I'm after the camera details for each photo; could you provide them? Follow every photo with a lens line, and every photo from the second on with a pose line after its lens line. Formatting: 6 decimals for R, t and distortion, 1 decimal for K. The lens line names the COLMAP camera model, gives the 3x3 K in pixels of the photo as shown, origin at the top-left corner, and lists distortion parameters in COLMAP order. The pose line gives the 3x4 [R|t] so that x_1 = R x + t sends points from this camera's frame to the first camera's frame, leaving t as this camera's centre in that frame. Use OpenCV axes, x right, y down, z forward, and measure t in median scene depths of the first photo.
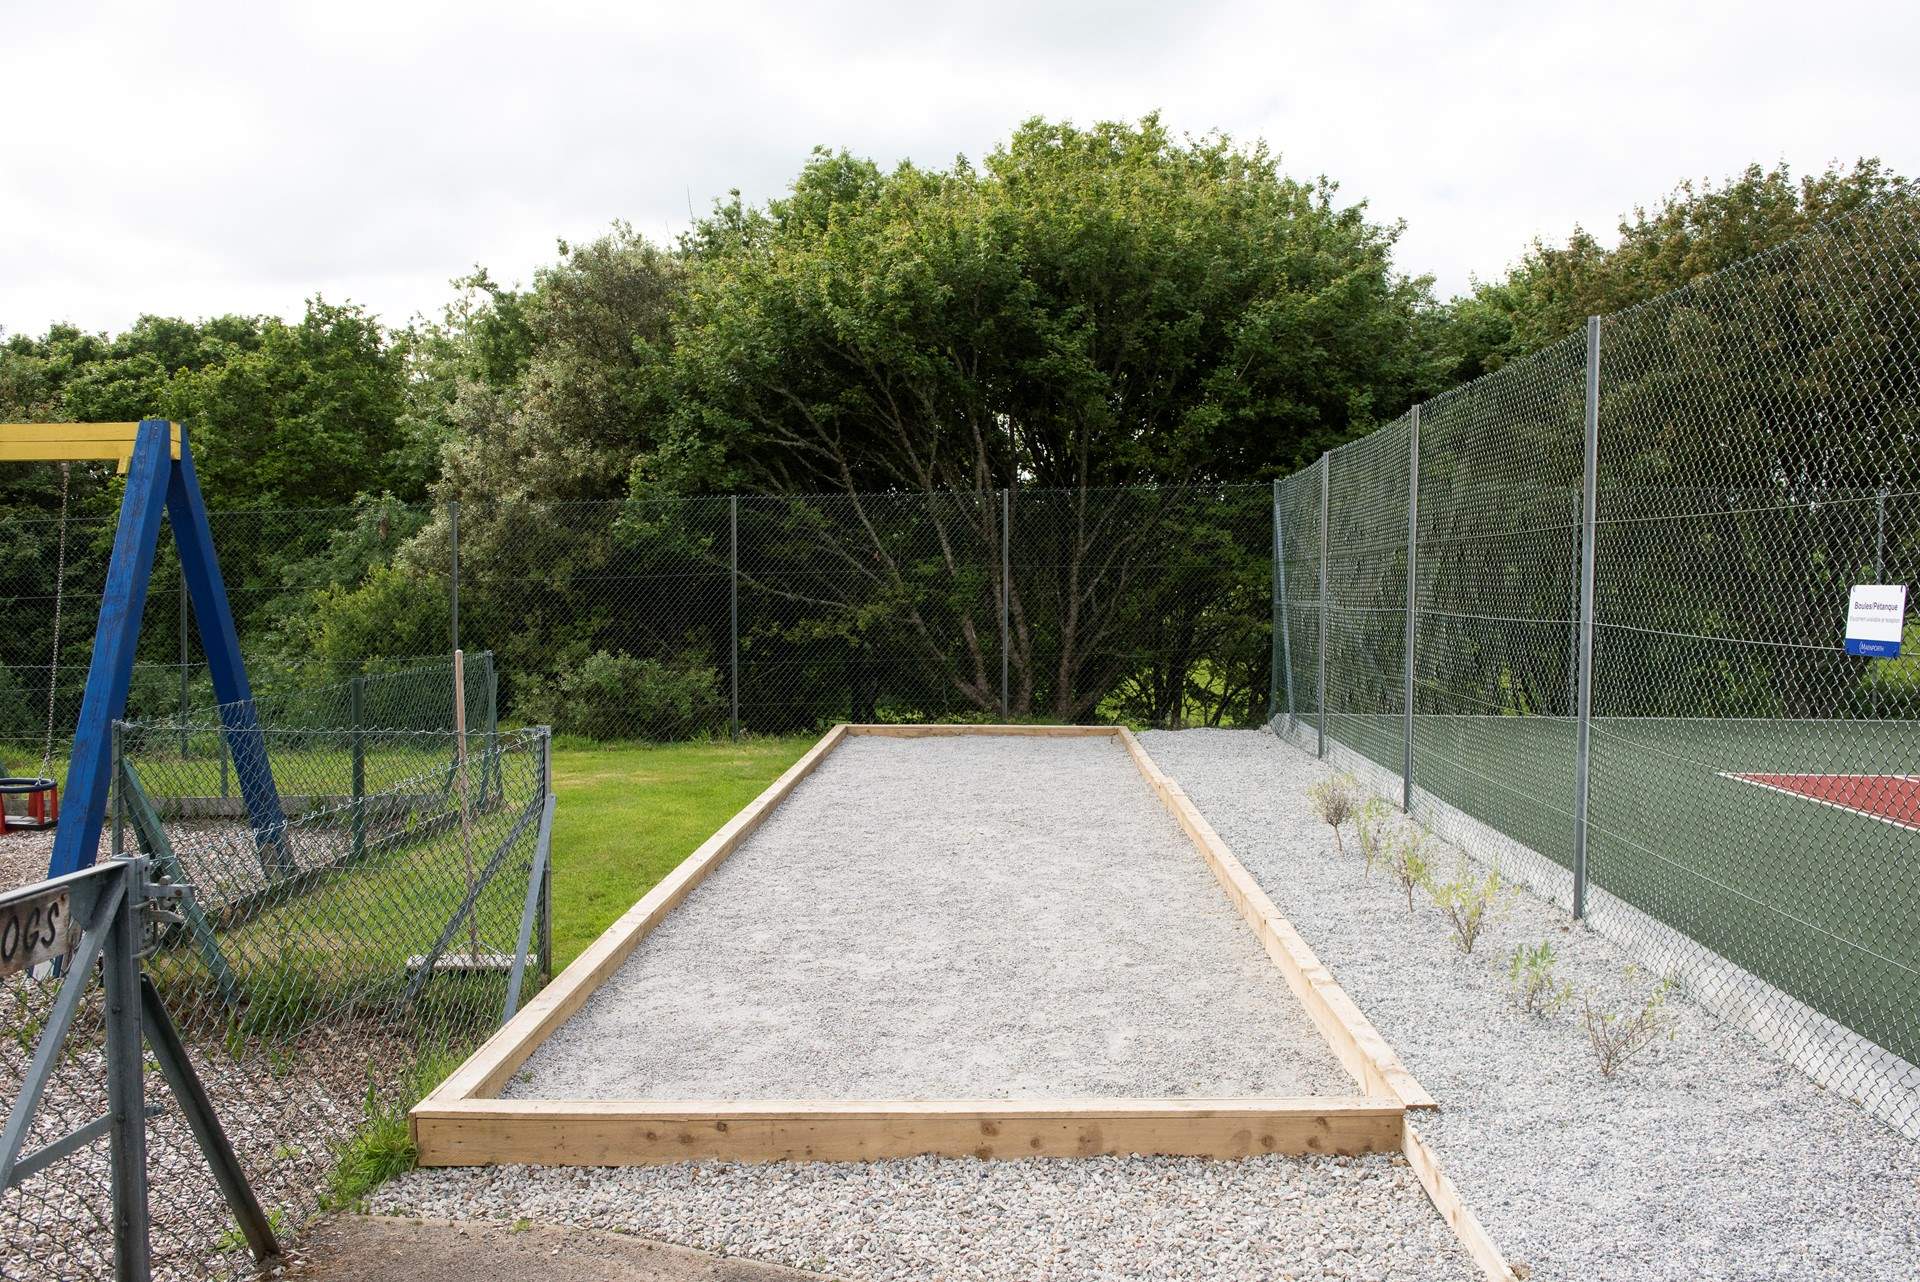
lens RADIAL K [[1518.0, 0, 960.0], [0, 1518.0, 641.0], [0, 0, 1]] dist [0.003384, 0.002355]
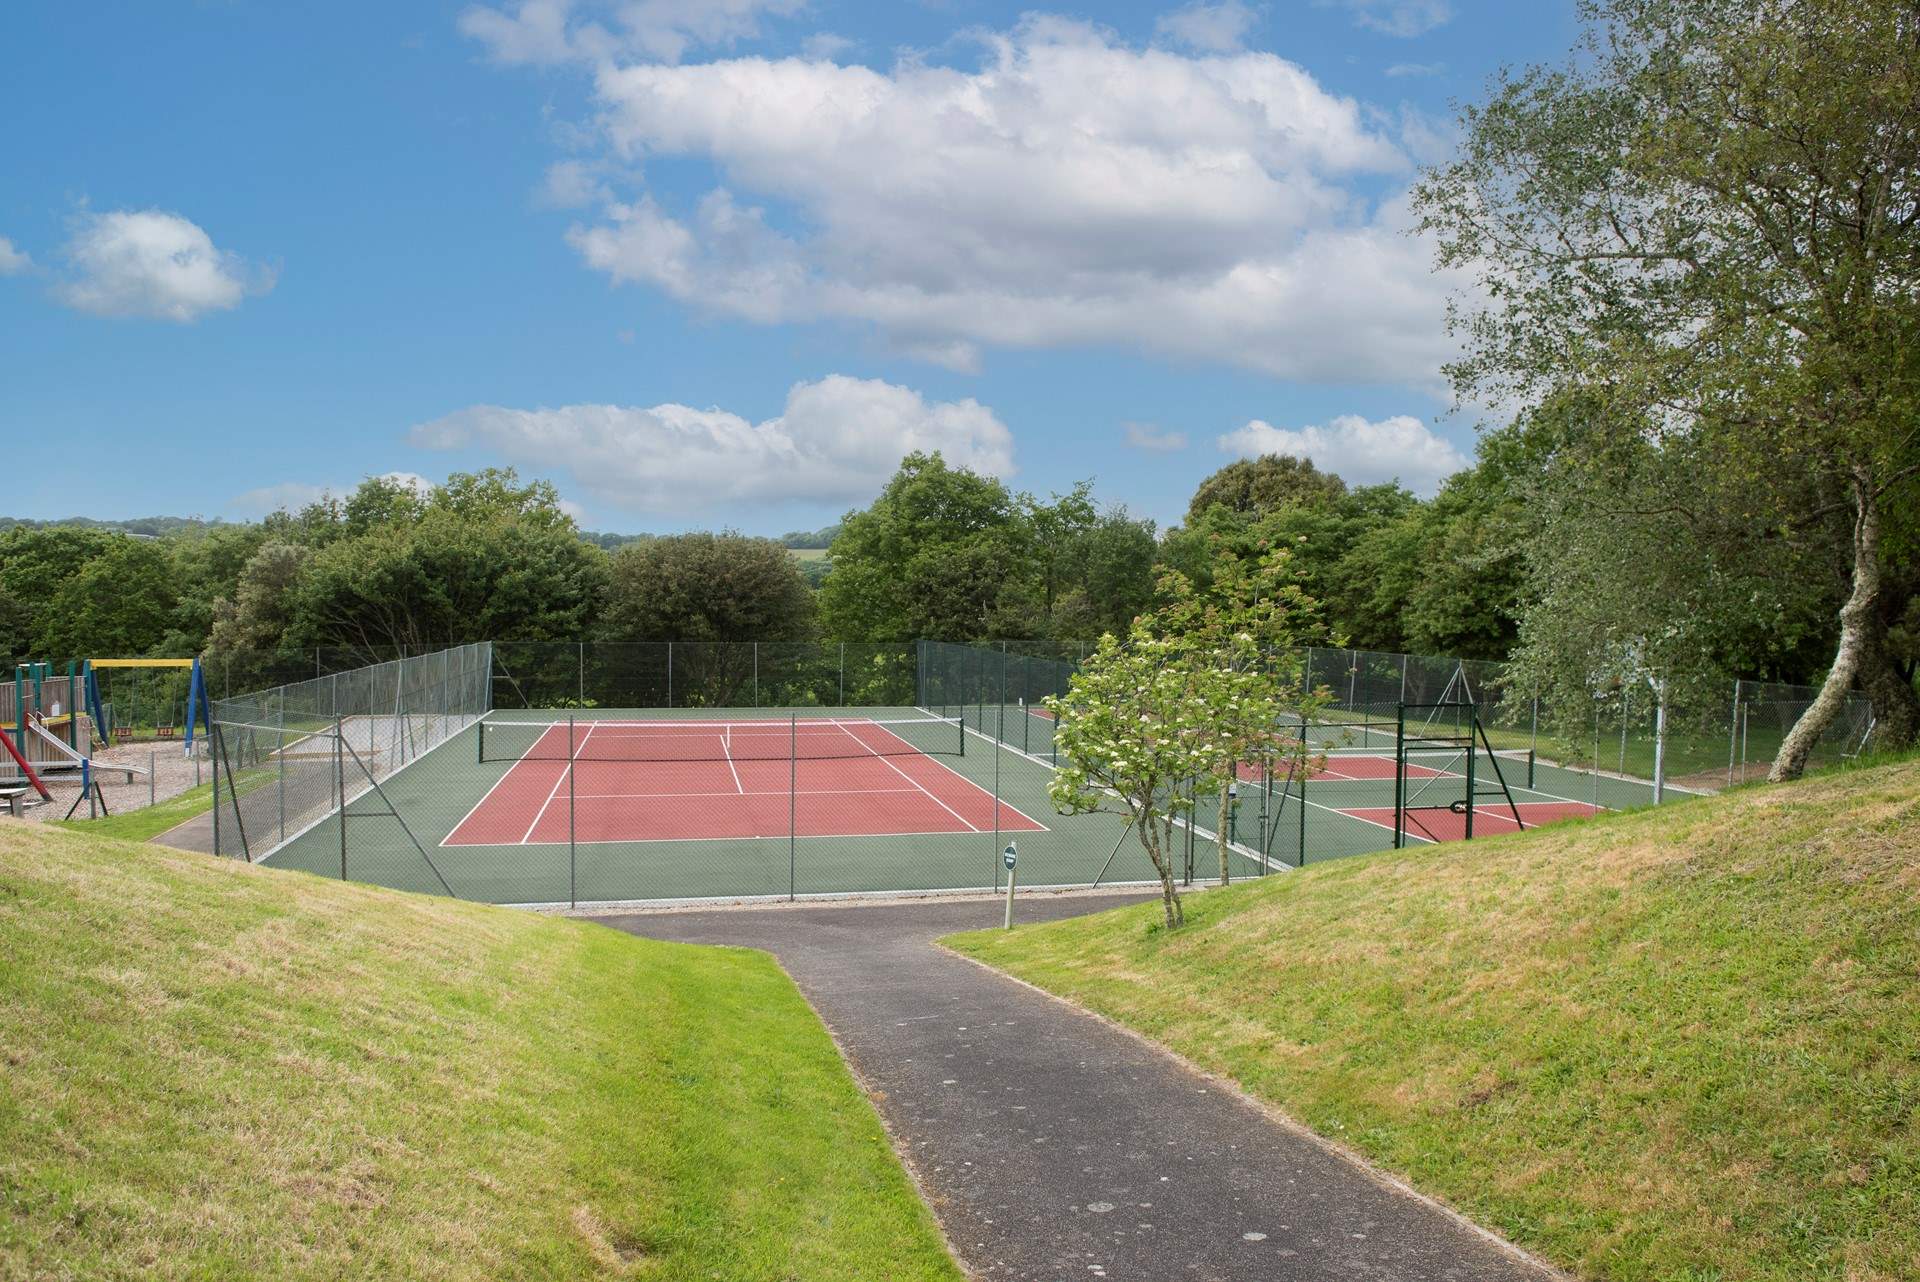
lens RADIAL K [[1518.0, 0, 960.0], [0, 1518.0, 641.0], [0, 0, 1]] dist [0.003384, 0.002355]
pose [[0.975031, -0.007926, 0.221926, 0.405170], [0.008556, 0.999962, -0.001879, -0.077501], [-0.221902, 0.003731, 0.975062, -2.138208]]
